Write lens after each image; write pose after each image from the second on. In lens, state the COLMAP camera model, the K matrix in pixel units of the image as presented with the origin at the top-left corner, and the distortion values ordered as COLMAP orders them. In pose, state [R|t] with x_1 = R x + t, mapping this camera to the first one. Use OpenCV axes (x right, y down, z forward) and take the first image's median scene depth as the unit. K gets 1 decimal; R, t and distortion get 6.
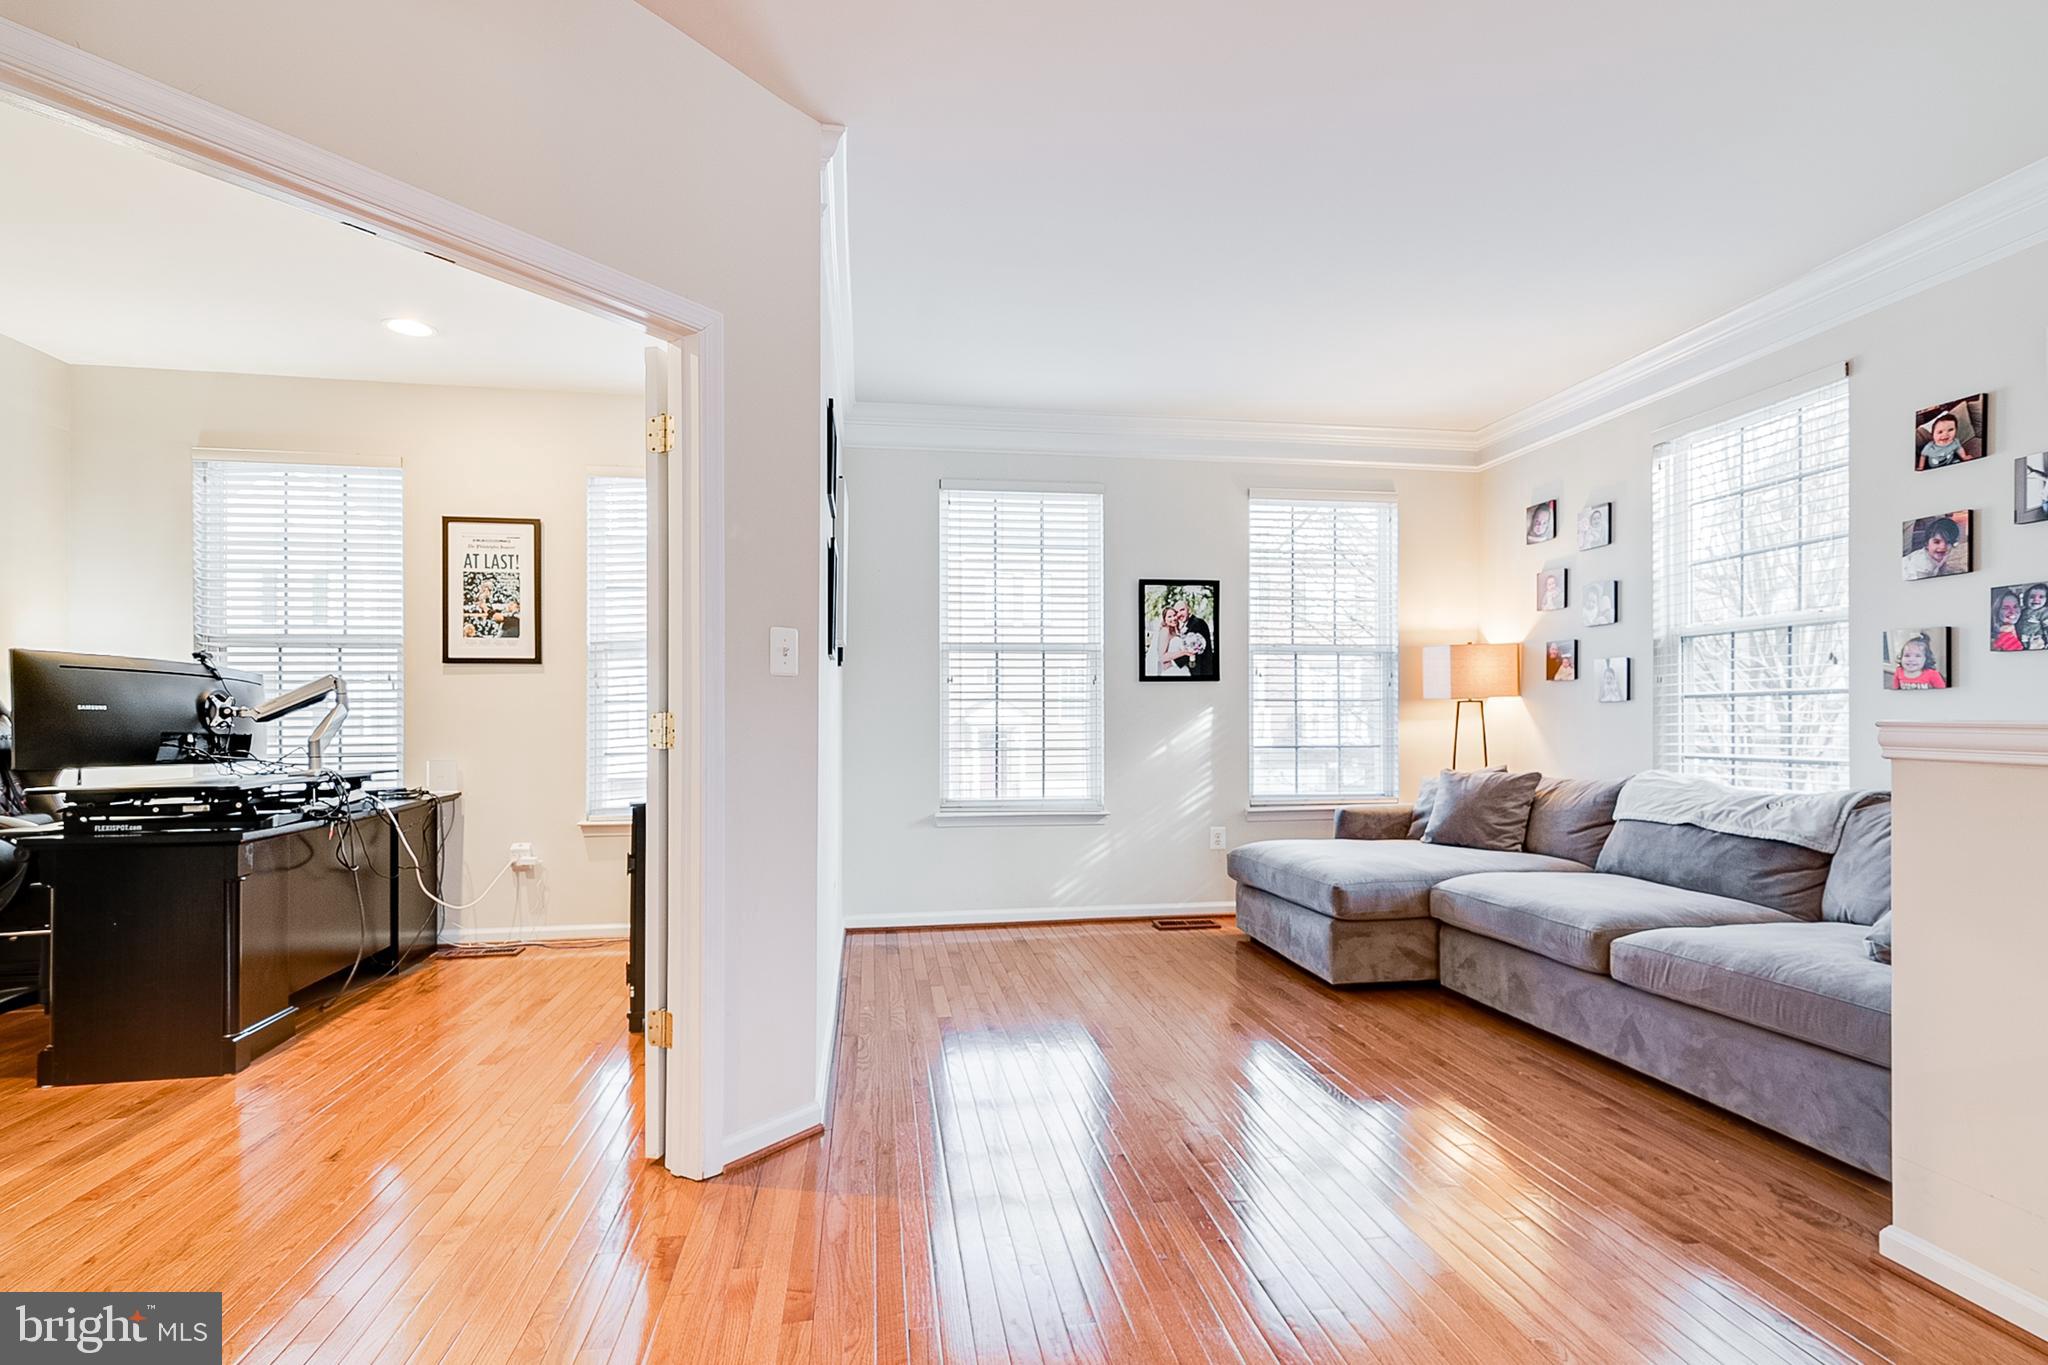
lens RADIAL K [[980.4, 0, 1026.4], [0, 980.4, 710.4], [0, 0, 1]] dist [0.016019, -0.000915]
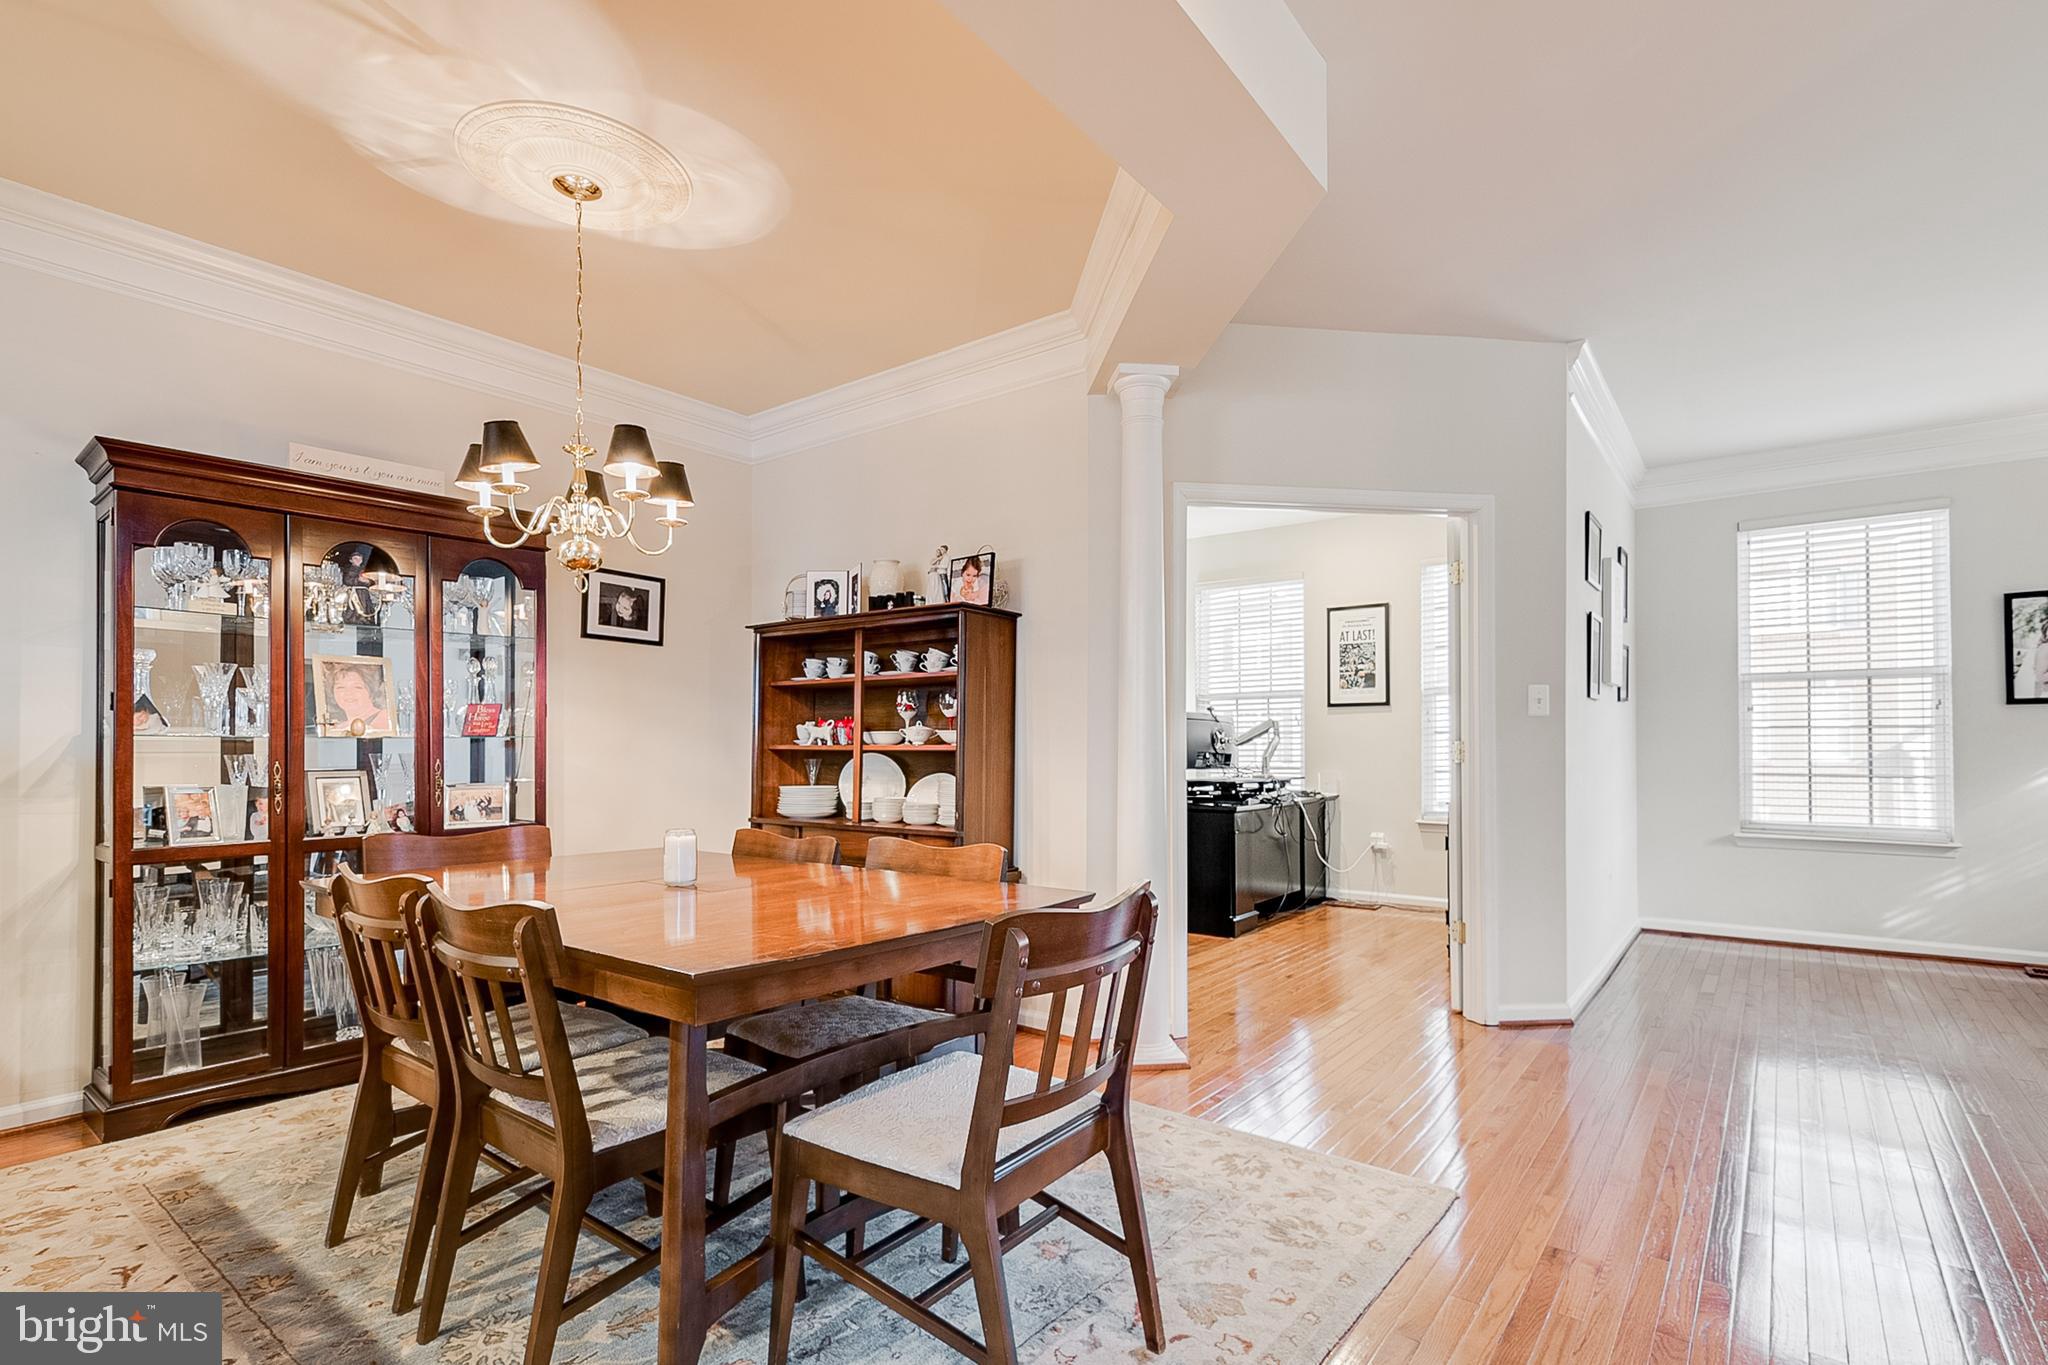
lens RADIAL K [[1004.7, 0, 1050.3], [0, 1004.7, 730.7], [0, 0, 1]] dist [0.001779, -0.000178]
pose [[0.707454, -0.009240, -0.706699, 0.213629], [0.004342, 0.999952, -0.008728, -0.001294], [0.706746, 0.003106, 0.707461, -0.430066]]
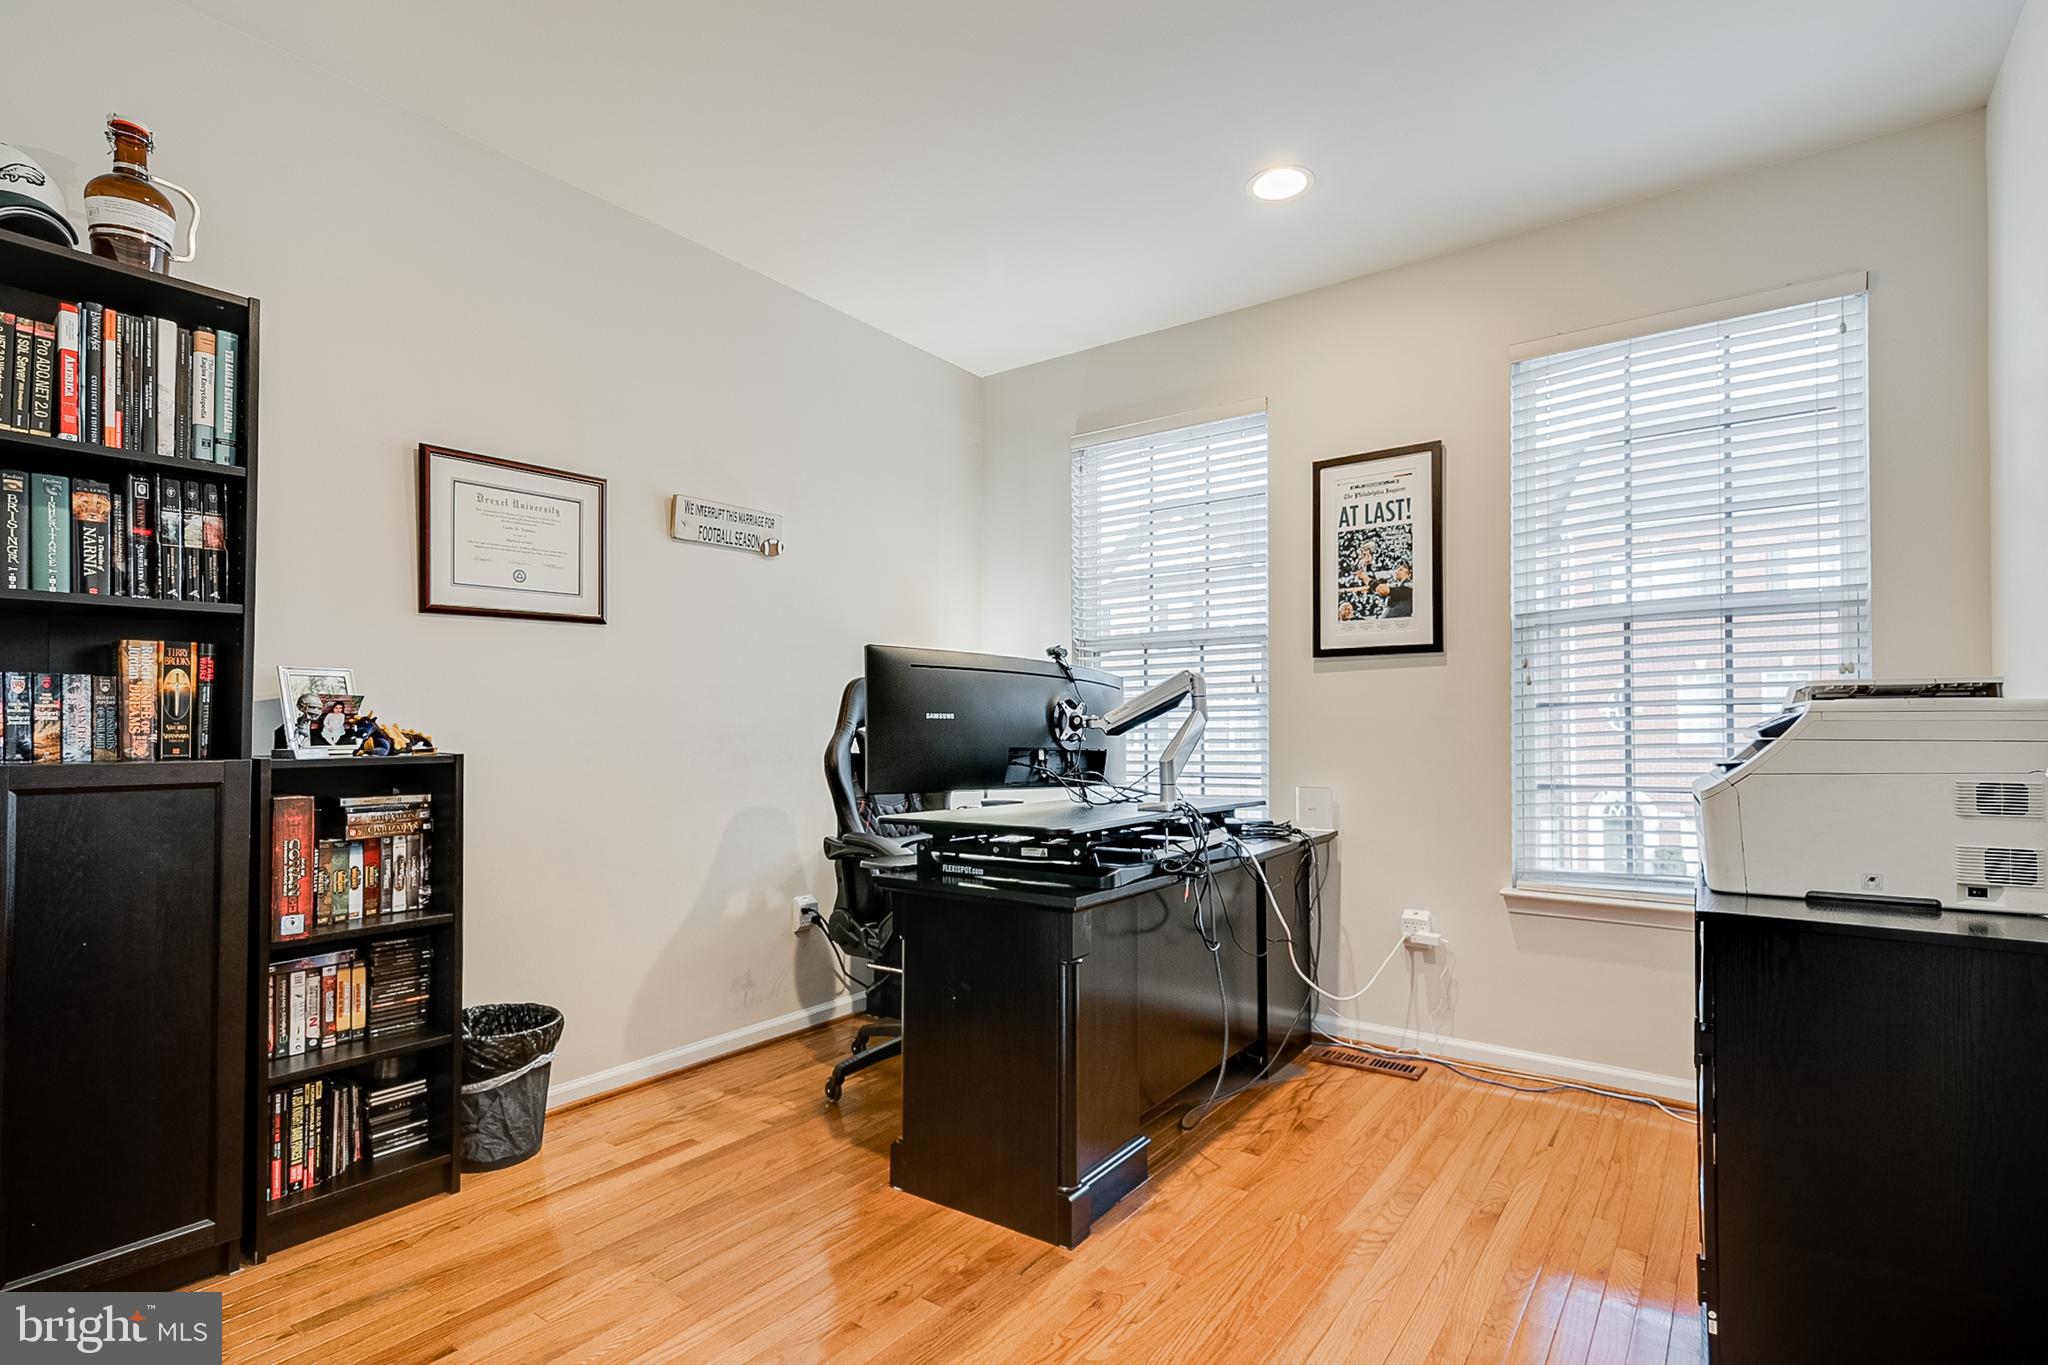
lens RADIAL K [[980.4, 0, 1026.4], [0, 980.4, 710.4], [0, 0, 1]] dist [0.016019, -0.000915]
pose [[0.699387, -0.011590, -0.714649, -0.252585], [0.002380, 0.999901, -0.013887, 0.002797], [0.714739, 0.008012, 0.699345, 0.383698]]
